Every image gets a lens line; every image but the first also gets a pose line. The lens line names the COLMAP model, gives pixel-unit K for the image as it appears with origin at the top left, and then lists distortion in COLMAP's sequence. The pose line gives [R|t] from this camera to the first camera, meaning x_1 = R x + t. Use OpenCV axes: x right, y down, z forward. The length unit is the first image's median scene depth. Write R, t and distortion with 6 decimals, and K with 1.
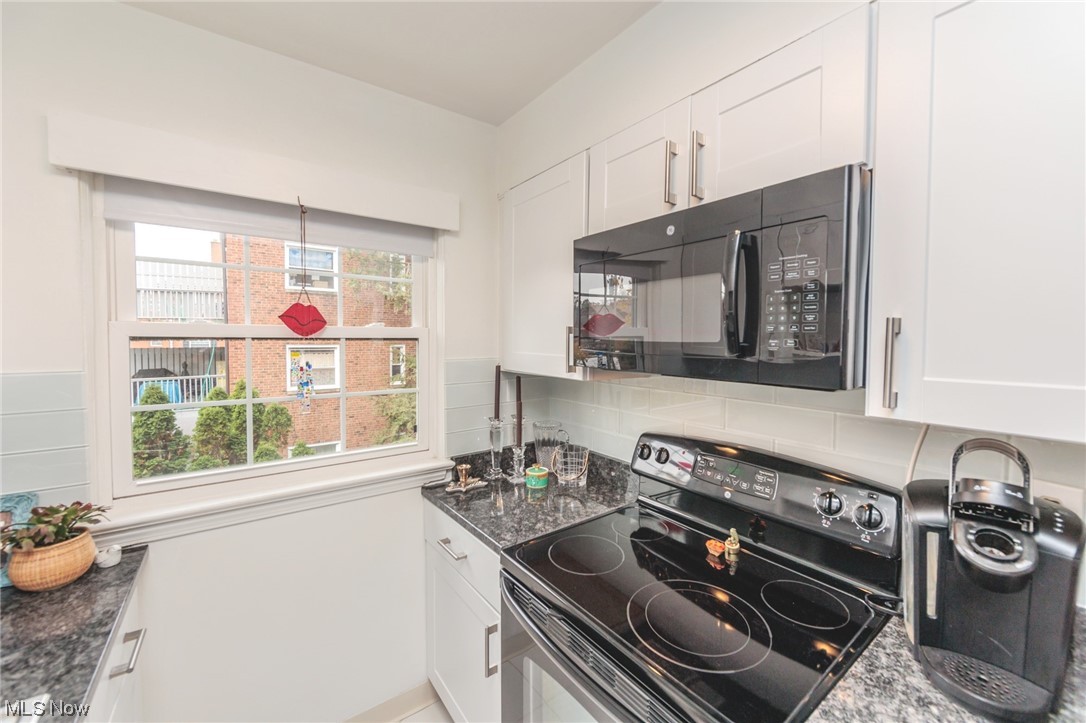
lens RADIAL K [[424.8, 0, 548.0], [0, 424.8, 354.9], [0, 0, 1]] dist [-0.002236, -0.000649]
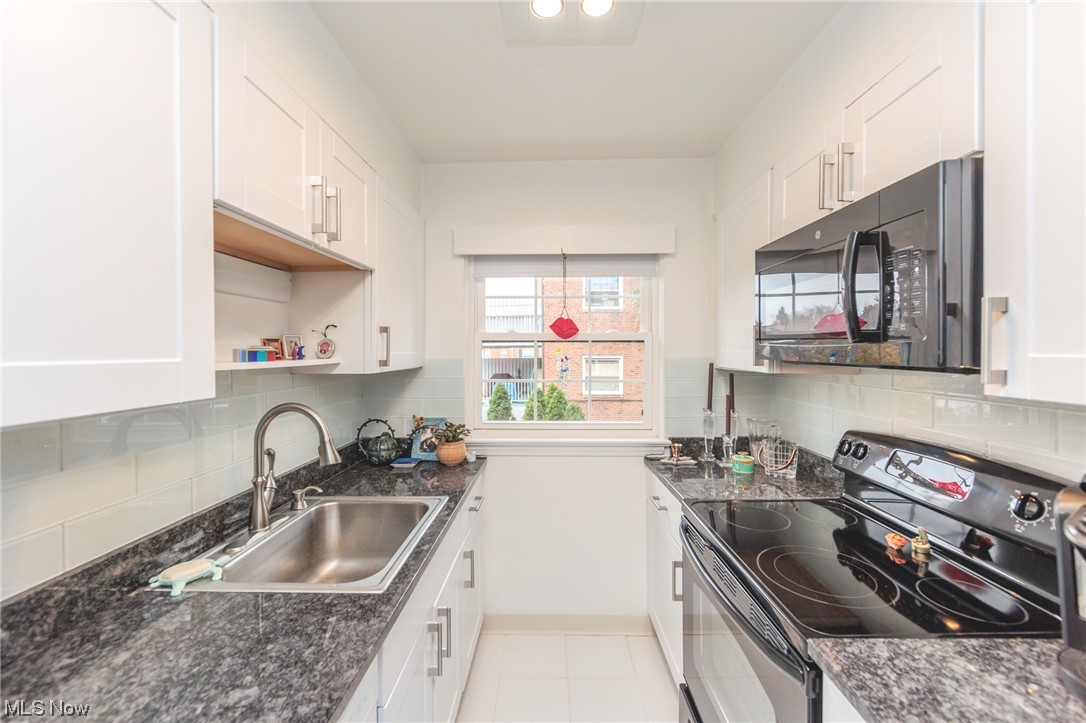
lens RADIAL K [[424.8, 0, 541.2], [0, 424.8, 357.5], [0, 0, 1]] dist [-0.002236, -0.000649]
pose [[0.790055, 0.004375, -0.613021, 0.289677], [-0.019076, 0.999666, -0.017450, 0.049926], [0.612739, 0.025480, 0.789874, -0.247517]]
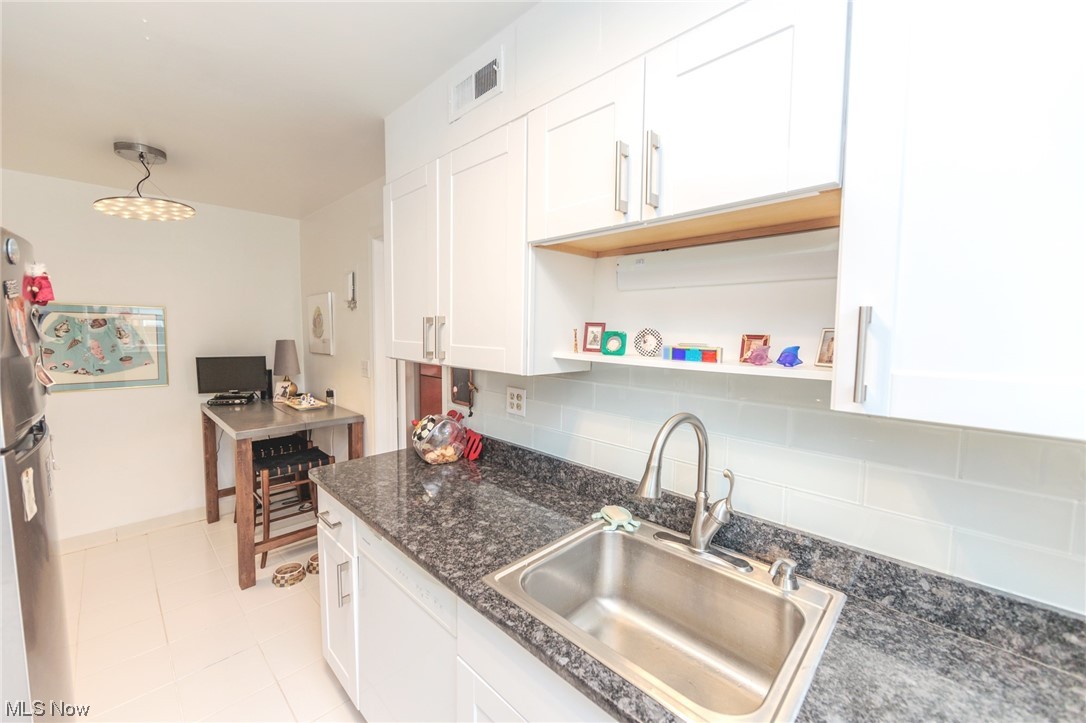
lens RADIAL K [[424.8, 0, 538.4], [0, 424.8, 358.4], [0, 0, 1]] dist [-0.002236, -0.000649]
pose [[-0.987534, -0.002837, -0.157381, -0.308211], [-0.020956, 0.993306, 0.113593, -0.034089], [0.156006, 0.115475, -0.980983, 0.817894]]
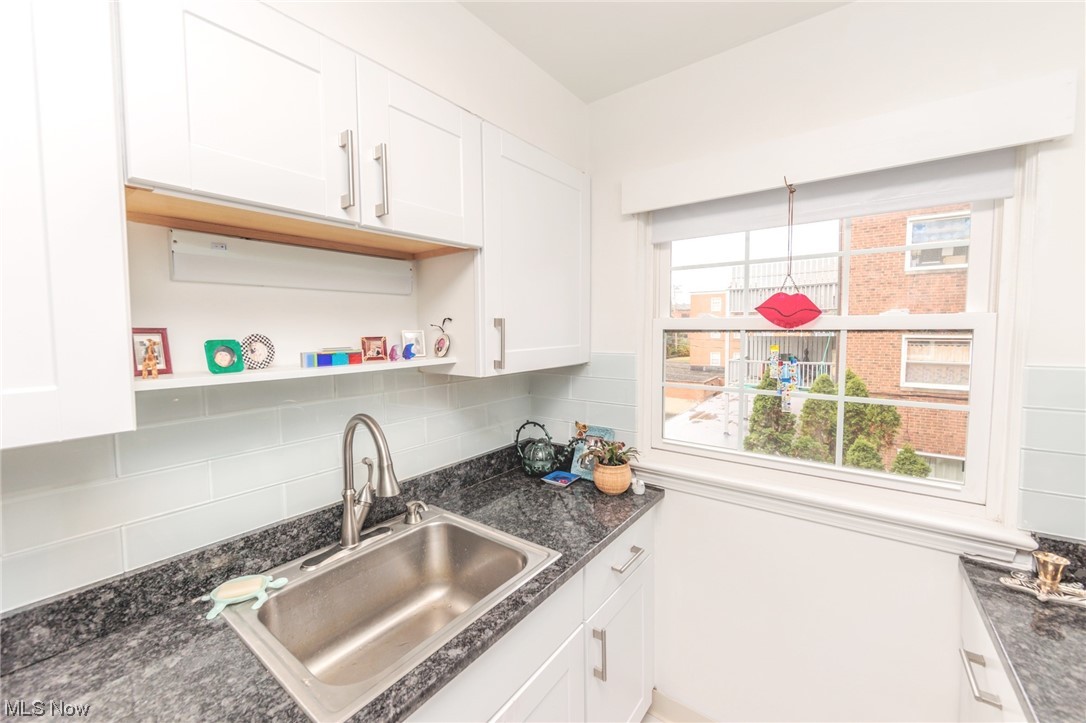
lens RADIAL K [[424.8, 0, 544.7], [0, 424.8, 353.3], [0, 0, 1]] dist [-0.002236, -0.000649]
pose [[0.290736, 0.051657, -0.955408, 0.153641], [-0.030340, 0.998537, 0.044756, -0.015152], [0.956322, 0.015975, 0.291878, 0.228606]]
